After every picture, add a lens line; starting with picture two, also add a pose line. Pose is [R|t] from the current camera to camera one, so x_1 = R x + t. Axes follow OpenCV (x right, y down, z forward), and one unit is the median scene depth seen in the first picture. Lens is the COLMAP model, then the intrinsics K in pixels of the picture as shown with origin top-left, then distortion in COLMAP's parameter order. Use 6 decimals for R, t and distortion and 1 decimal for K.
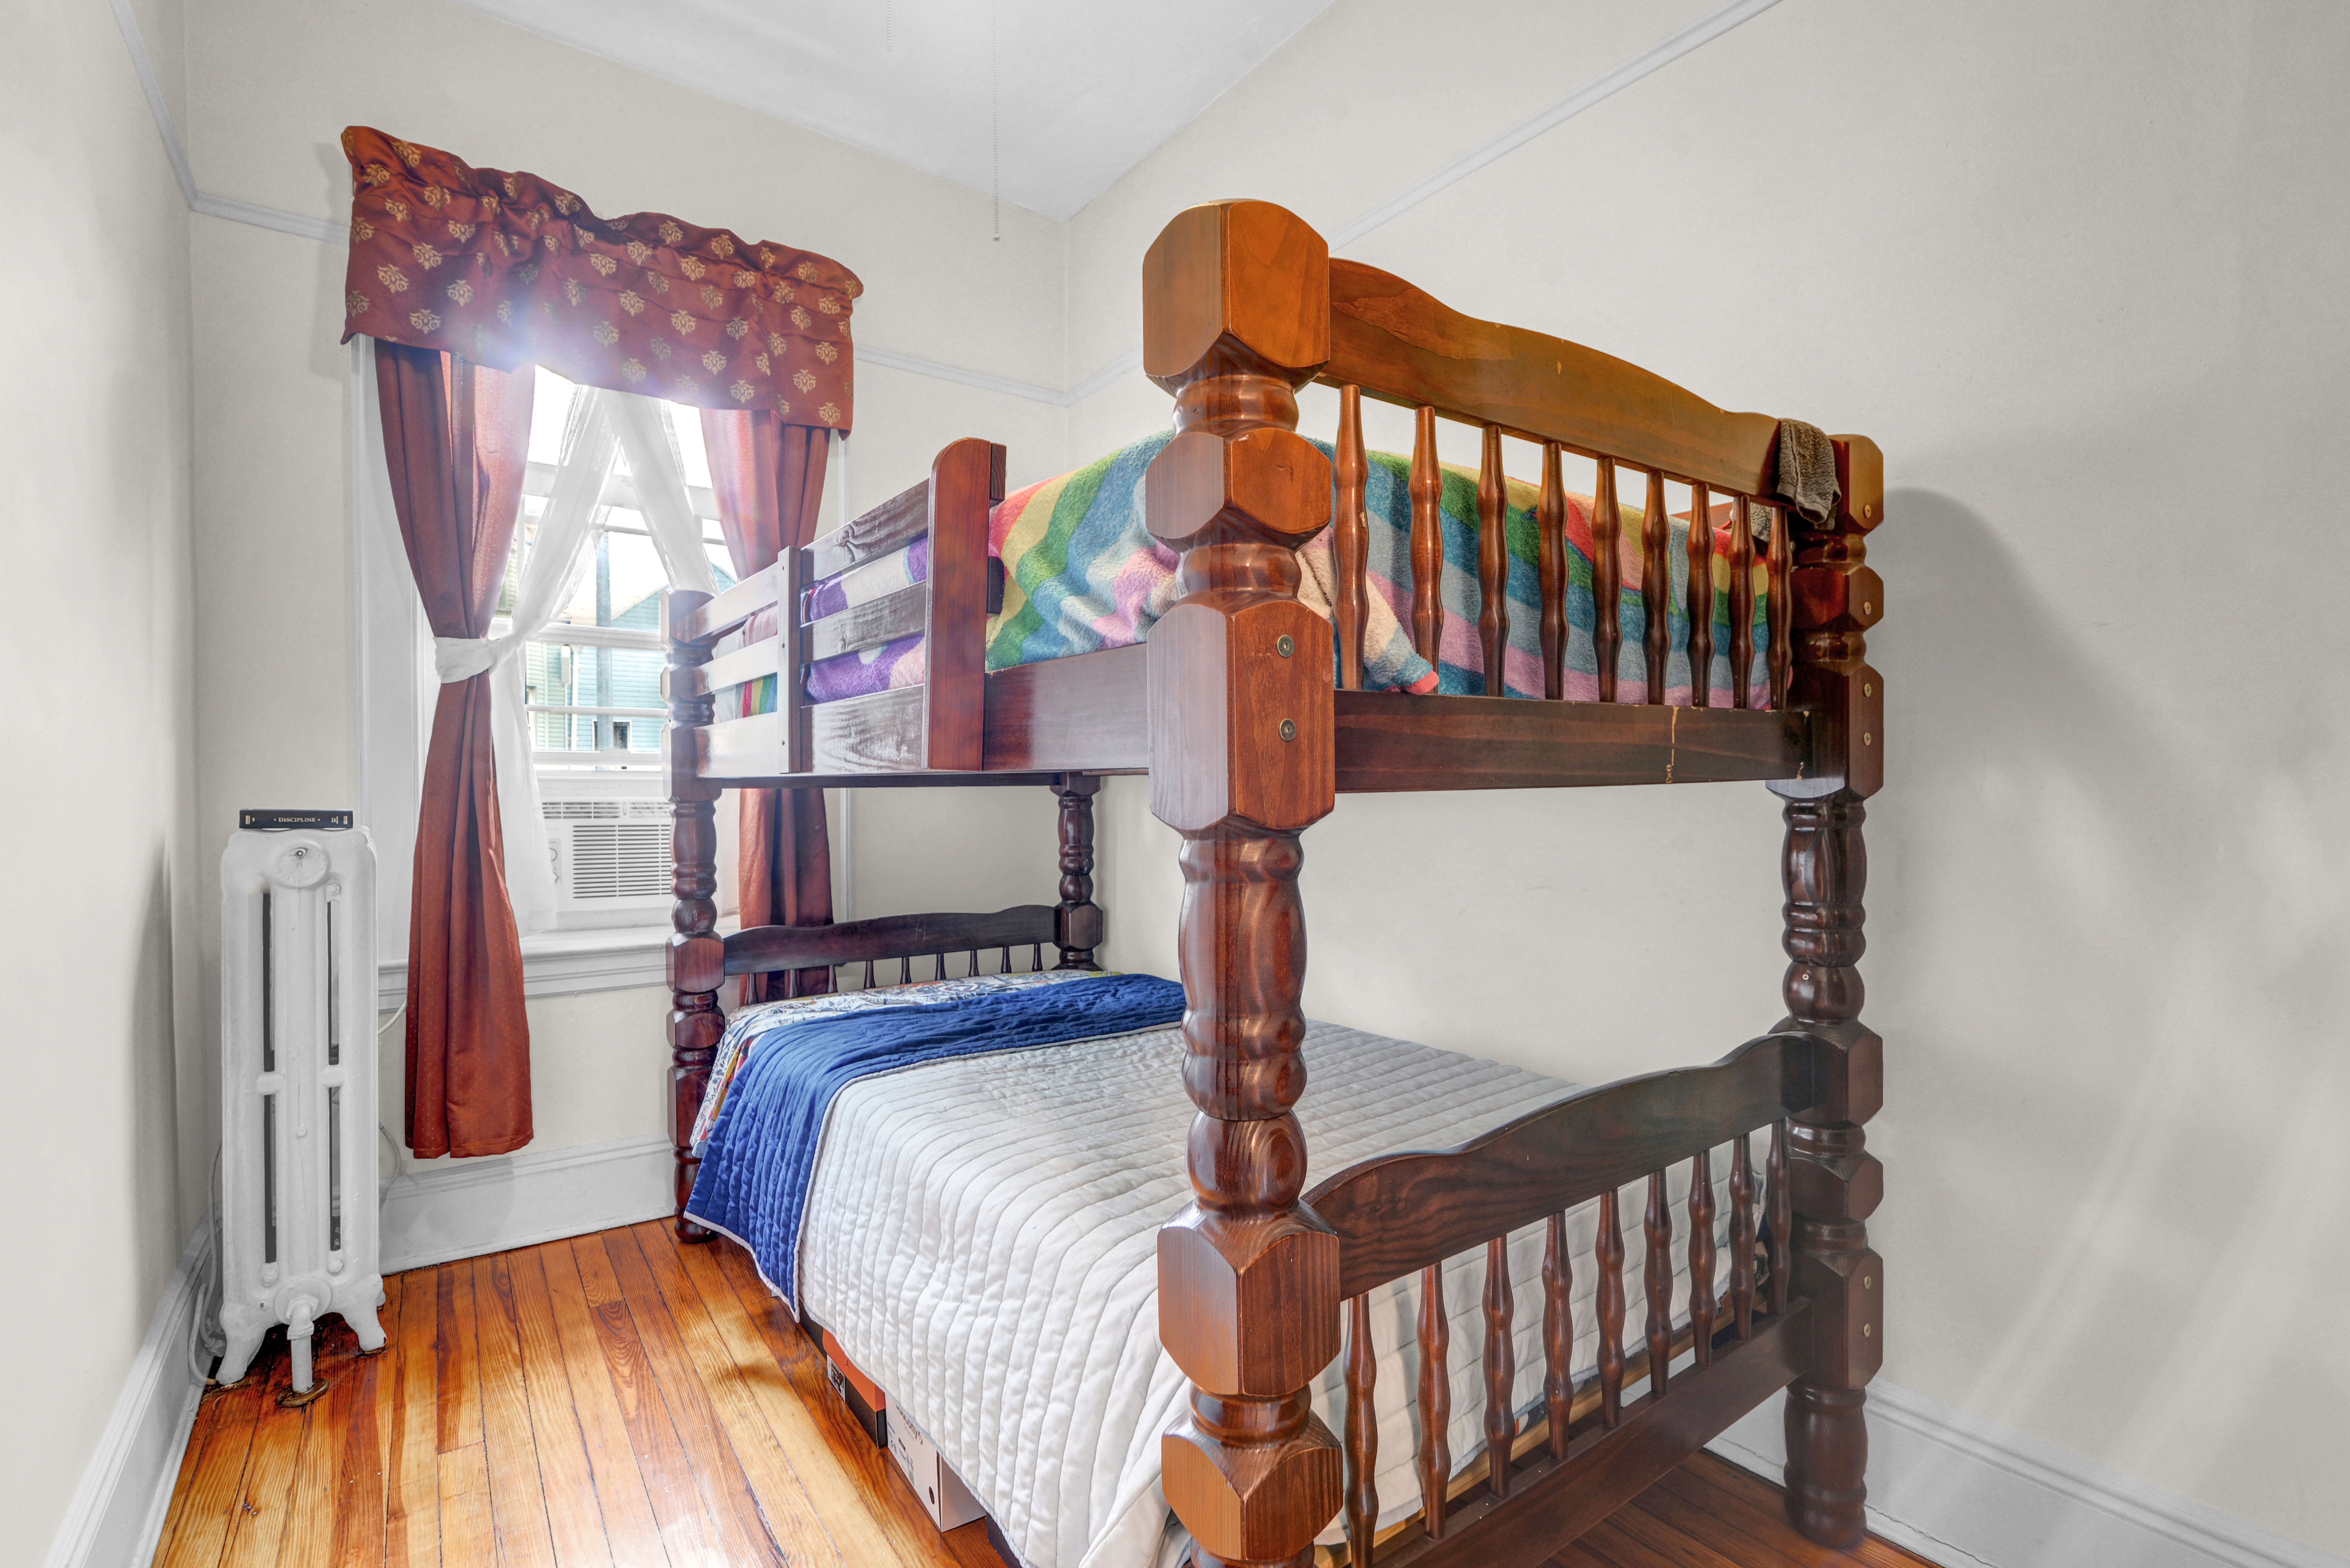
lens RADIAL K [[1058.9, 0, 1177.9], [0, 1058.9, 803.9], [0, 0, 1]] dist [-0.010585, 0.000406]
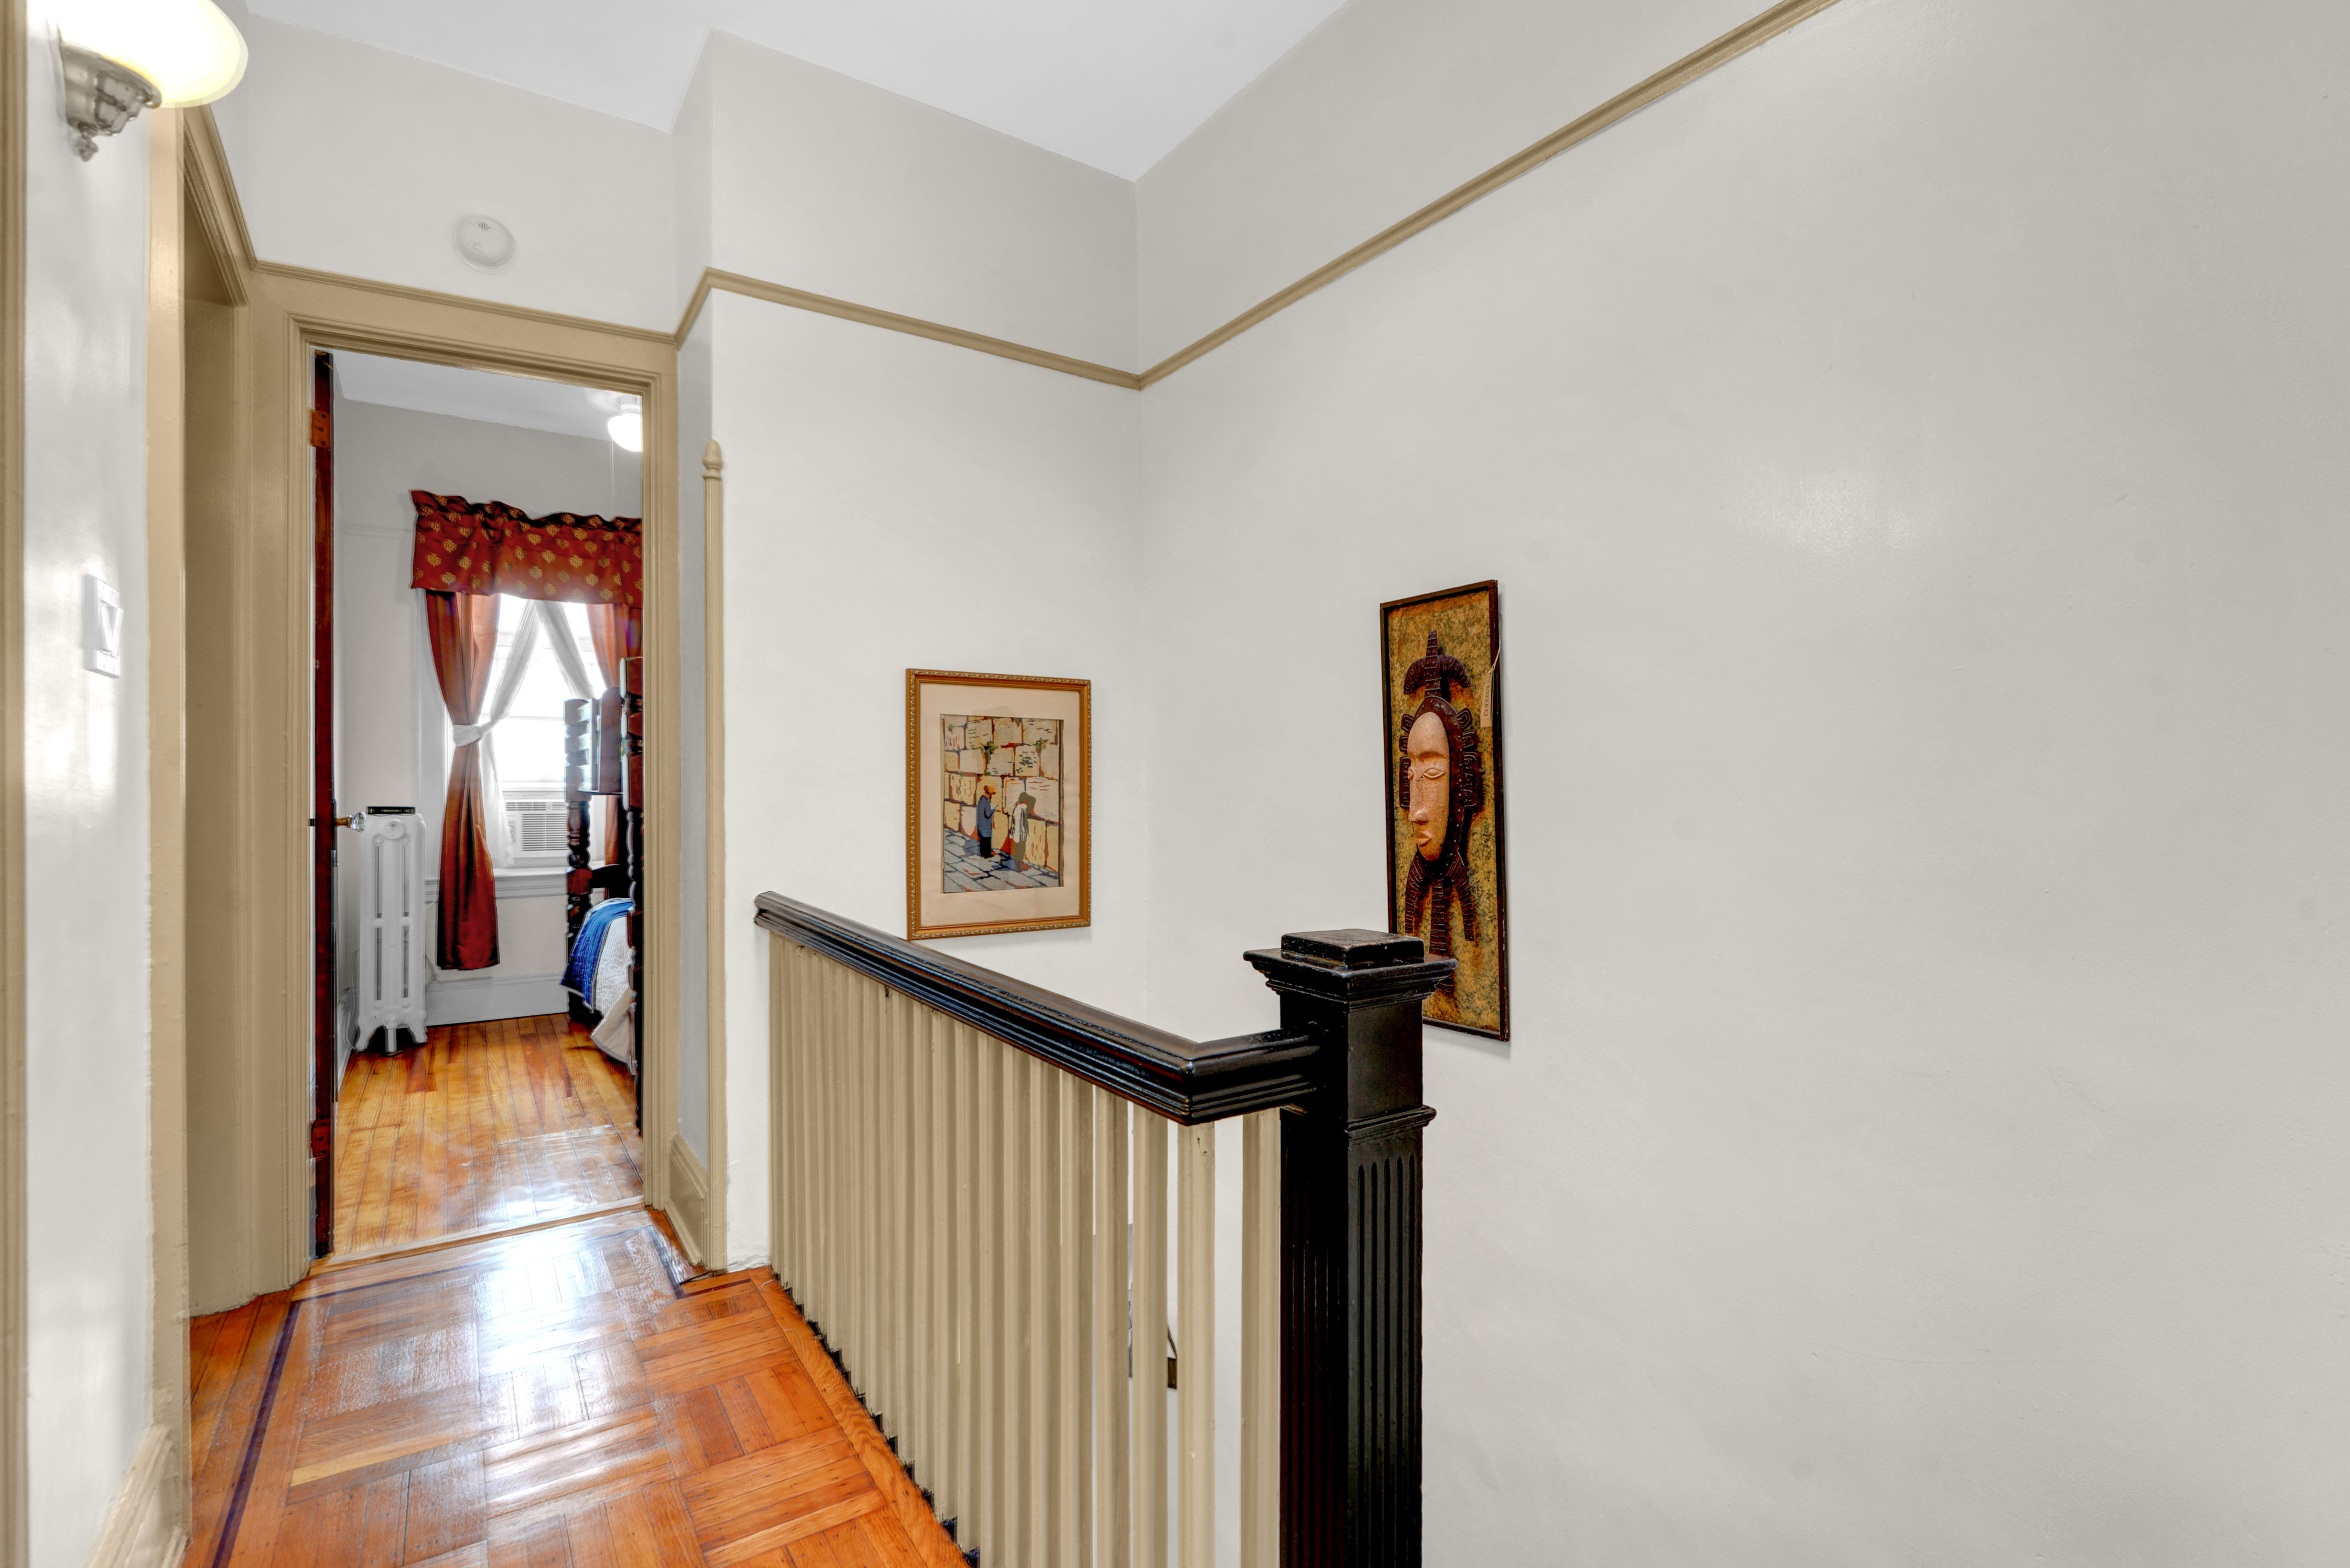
lens RADIAL K [[1095.4, 0, 1175.0], [0, 1095.4, 784.0], [0, 0, 1]] dist [-0.000031, 0.000013]
pose [[0.998925, -0.004512, -0.046146, 0.835166], [0.003785, 0.999867, -0.015840, 0.002222], [0.046212, 0.015648, 0.998809, -1.115470]]
